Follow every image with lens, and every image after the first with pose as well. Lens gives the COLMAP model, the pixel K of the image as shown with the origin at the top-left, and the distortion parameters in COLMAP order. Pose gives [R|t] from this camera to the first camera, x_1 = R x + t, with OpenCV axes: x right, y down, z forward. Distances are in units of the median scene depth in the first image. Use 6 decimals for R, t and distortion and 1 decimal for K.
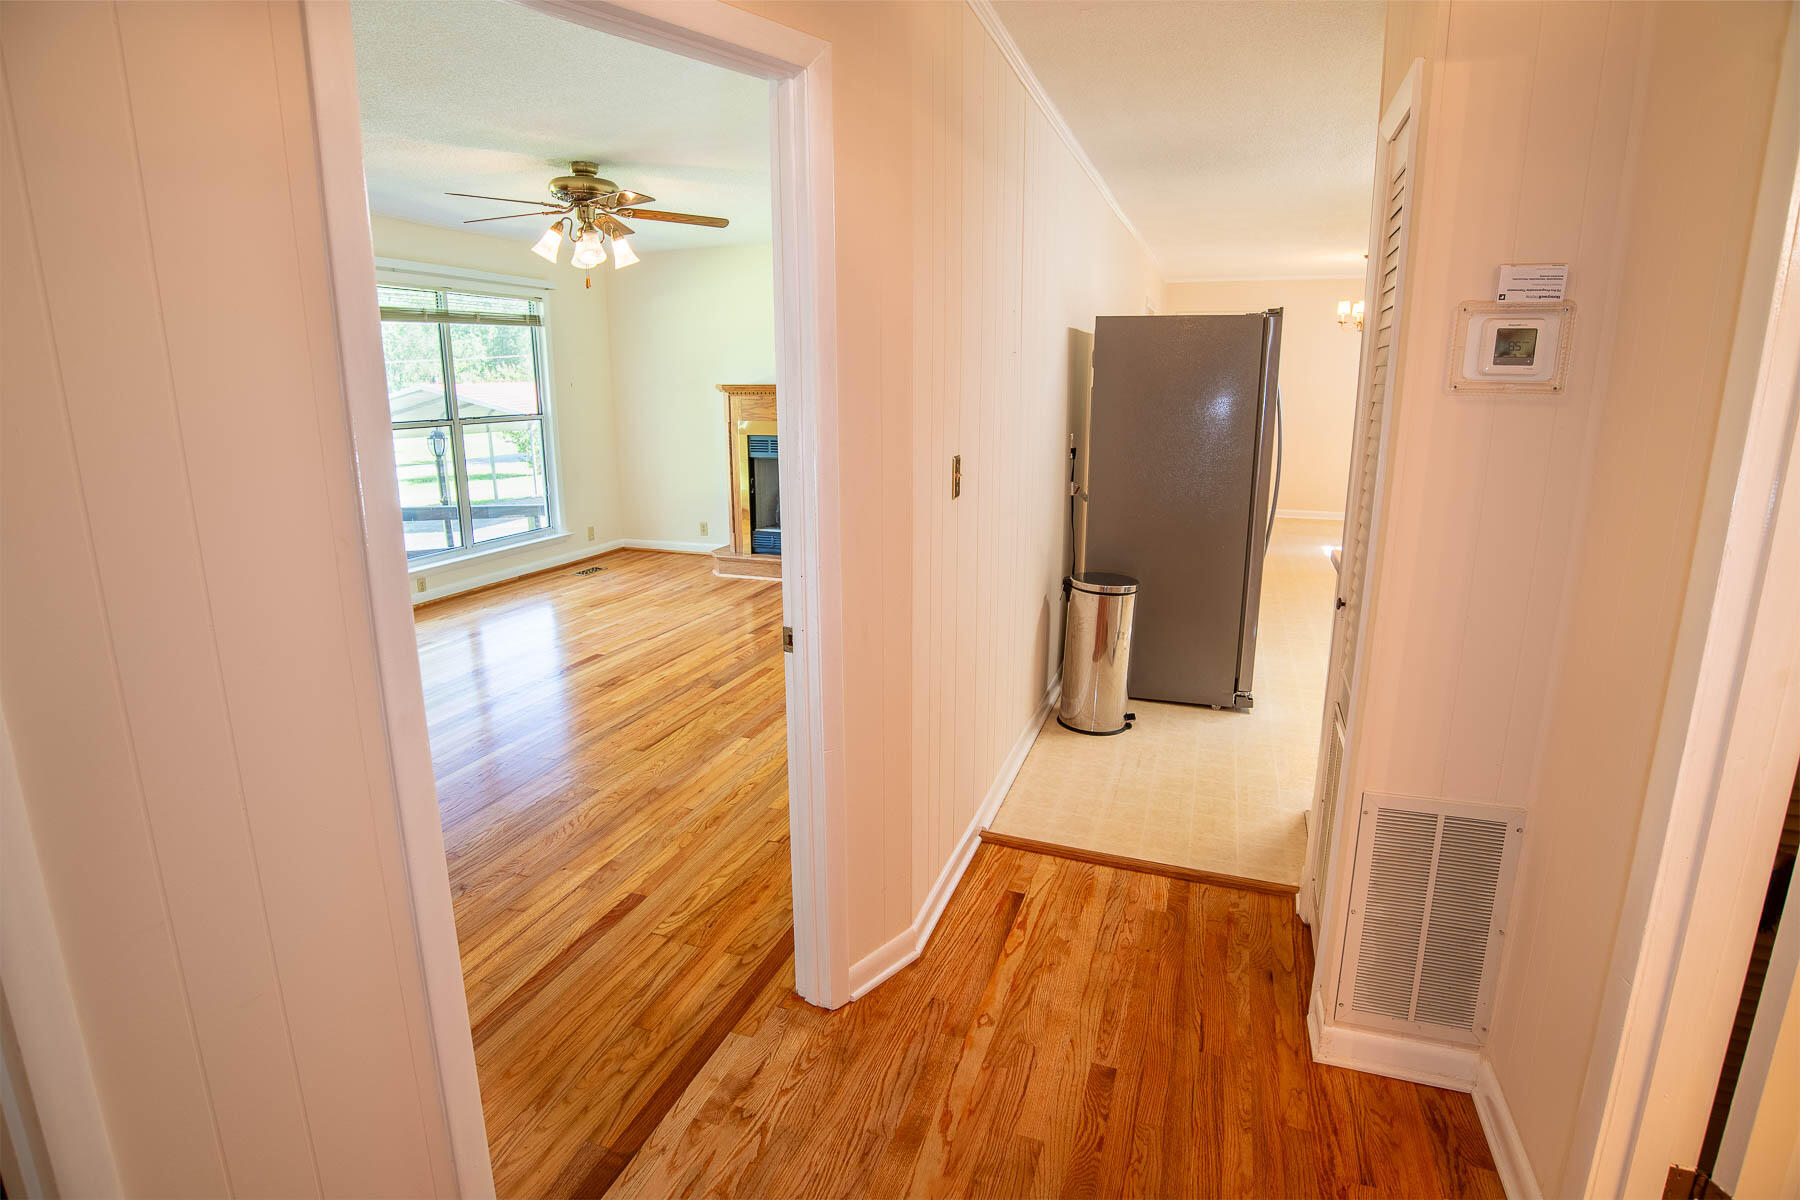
lens RADIAL K [[932.9, 0, 900.7], [0, 932.9, 592.5], [0, 0, 1]] dist [-0.084084, 0.043824]
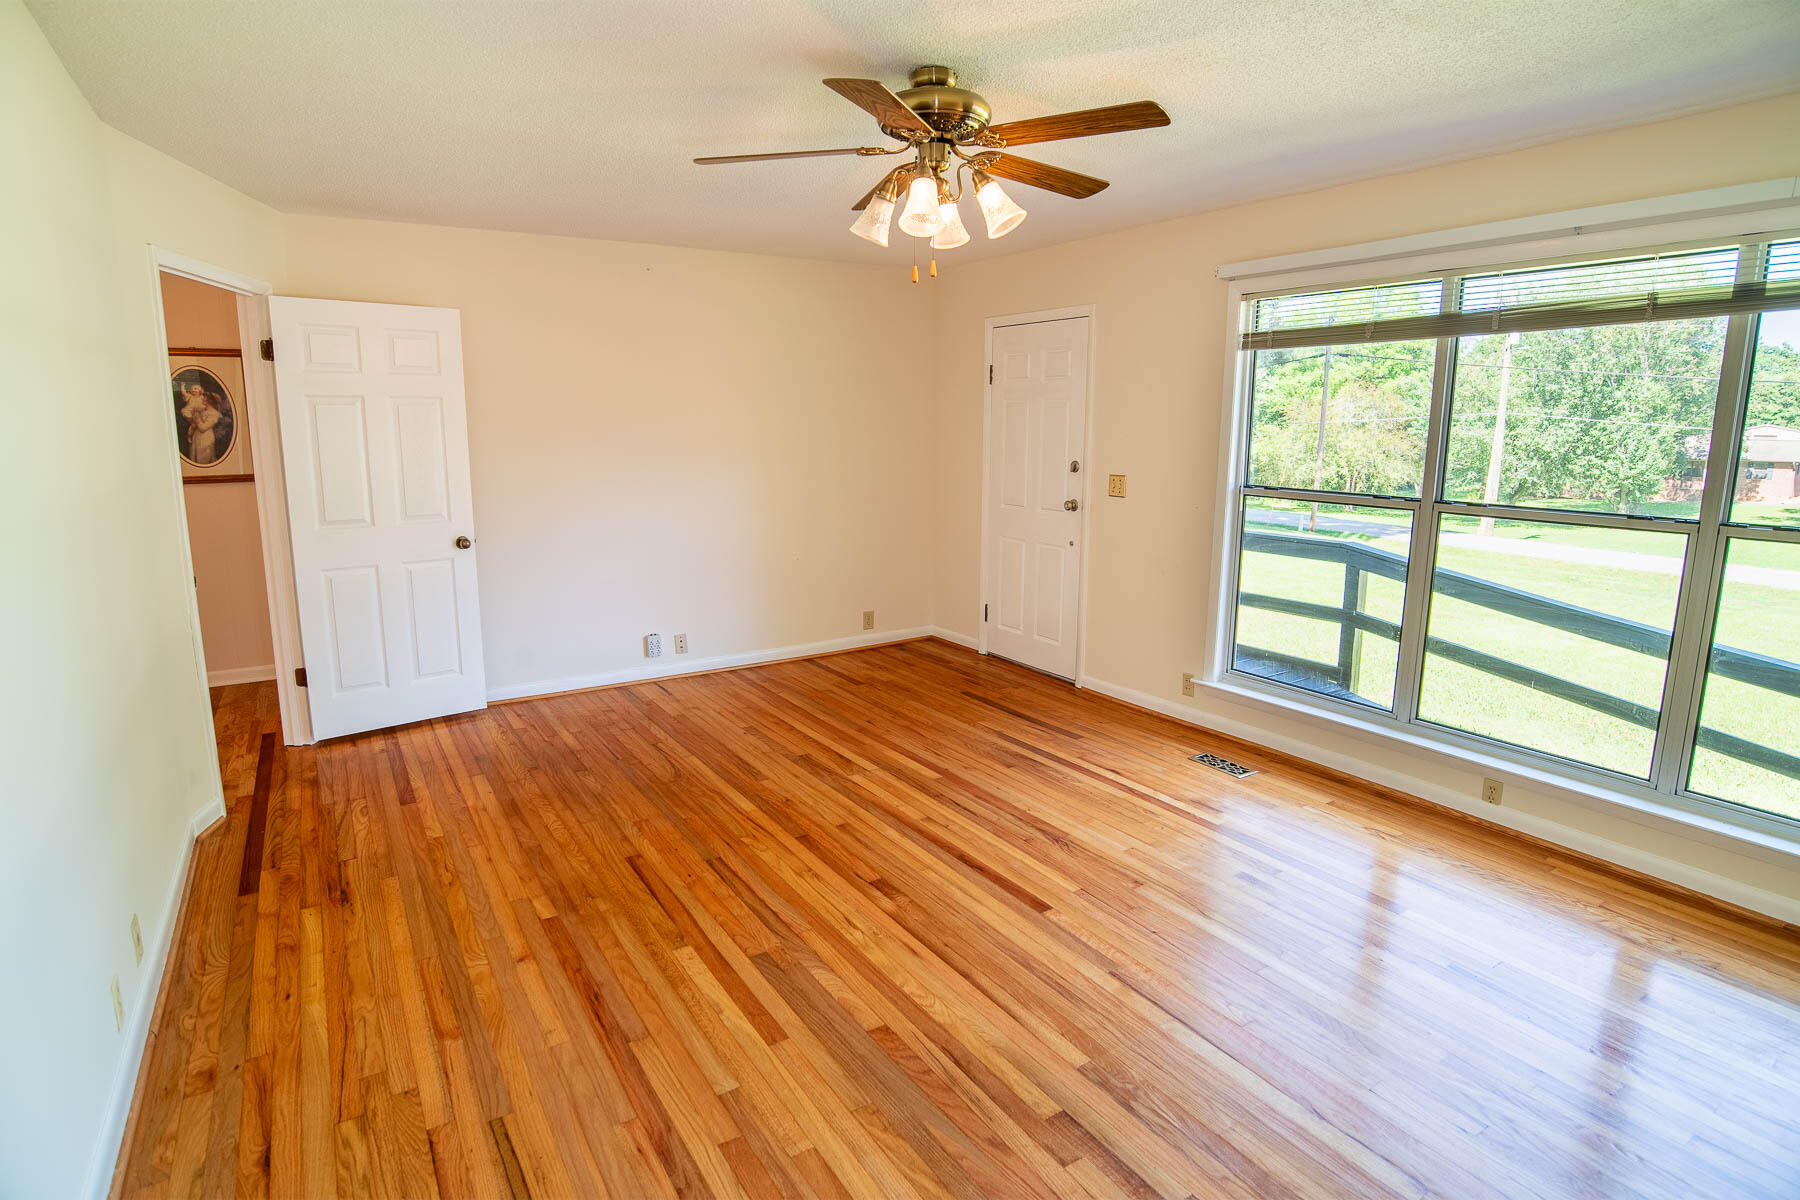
lens RADIAL K [[932.9, 0, 900.7], [0, 932.9, 592.5], [0, 0, 1]] dist [-0.084084, 0.043824]
pose [[-0.613605, 0.138241, -0.777417, 0.137935], [-0.181915, 0.933321, 0.309547, -0.259596], [0.768372, 0.331364, -0.547543, 1.103631]]
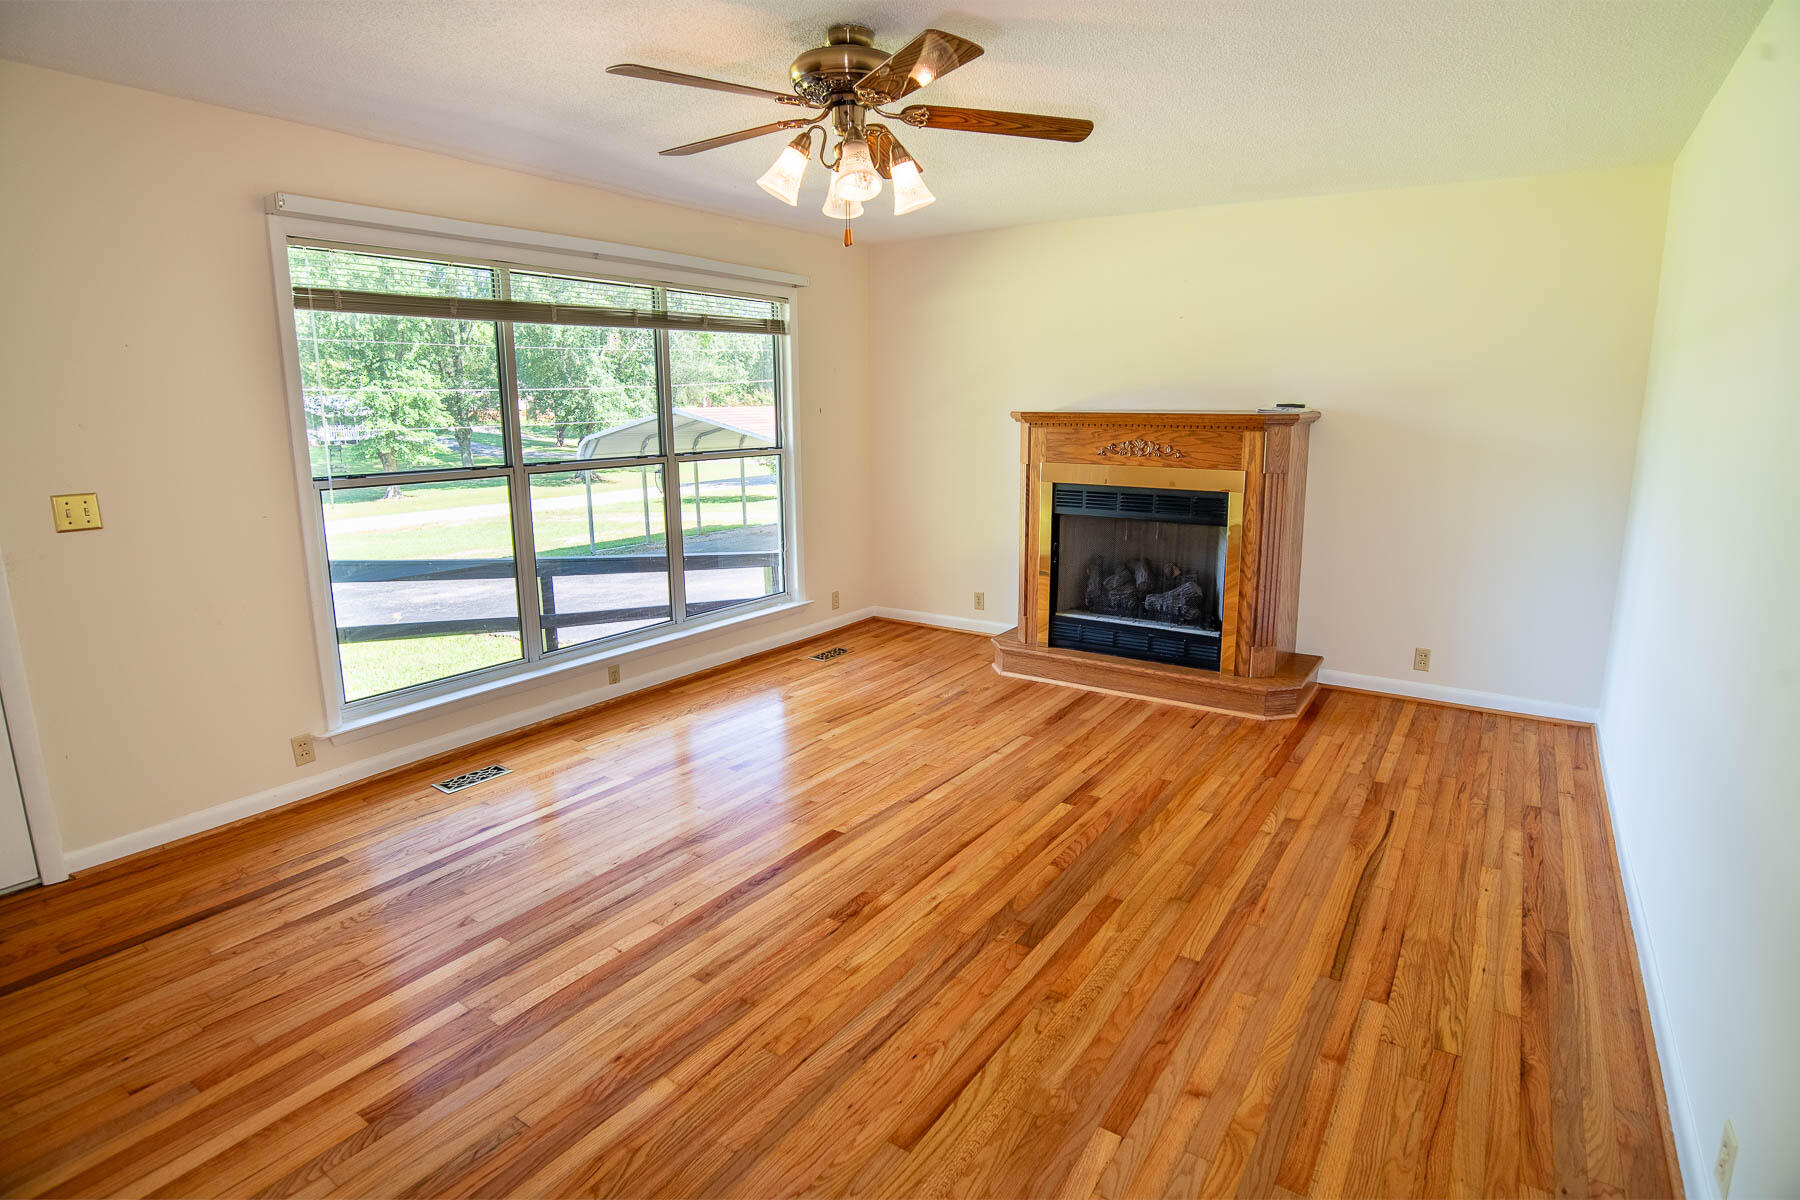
lens RADIAL K [[932.9, 0, 900.7], [0, 932.9, 592.5], [0, 0, 1]] dist [-0.084084, 0.043824]
pose [[0.967058, 0.046803, -0.250215, -0.120756], [-0.052679, 0.998470, -0.016834, -0.084933], [0.249045, 0.029460, 0.968044, 0.357127]]
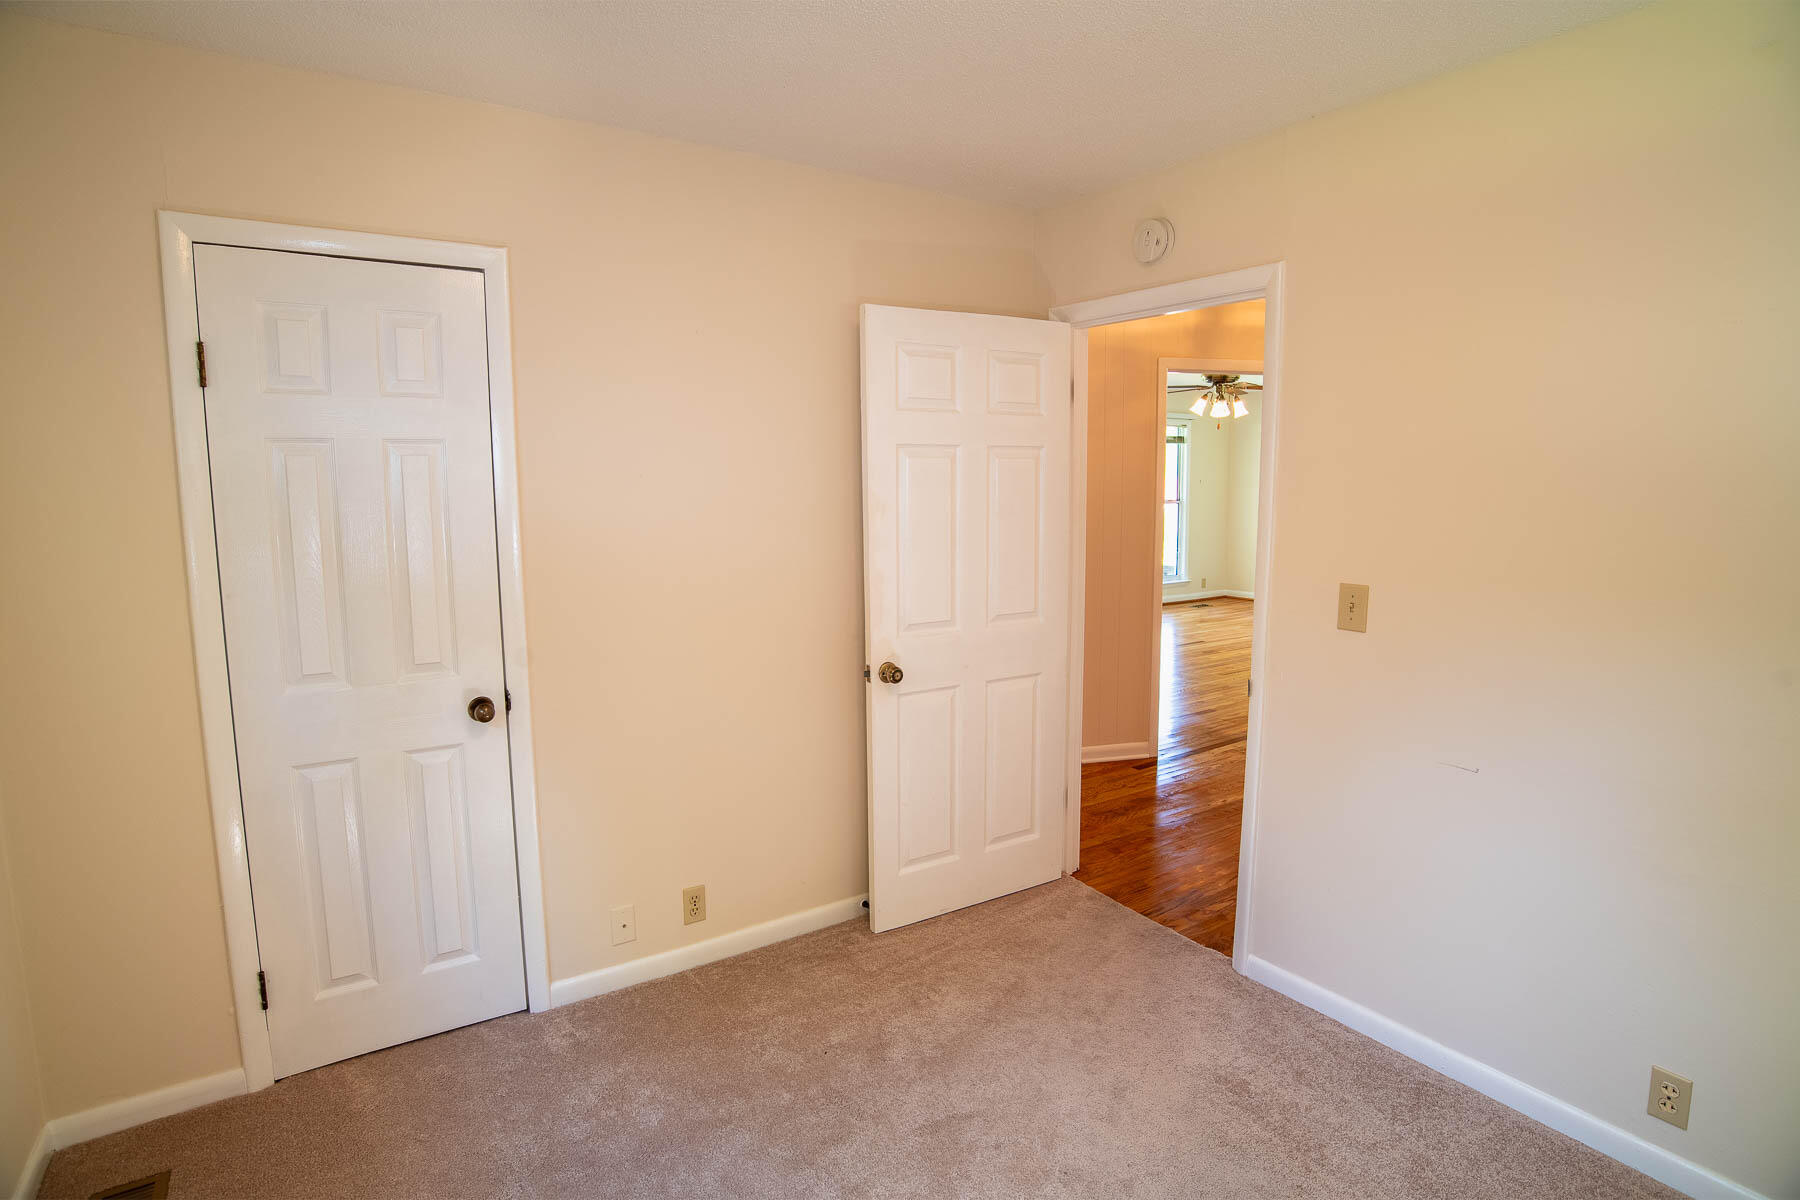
lens RADIAL K [[932.9, 0, 900.7], [0, 932.9, 592.5], [0, 0, 1]] dist [-0.084084, 0.043824]
pose [[0.803668, 0.068404, -0.591133, 0.201139], [-0.128073, 0.989975, -0.059562, 0.139935], [0.581132, 0.123576, 0.804372, -0.626055]]
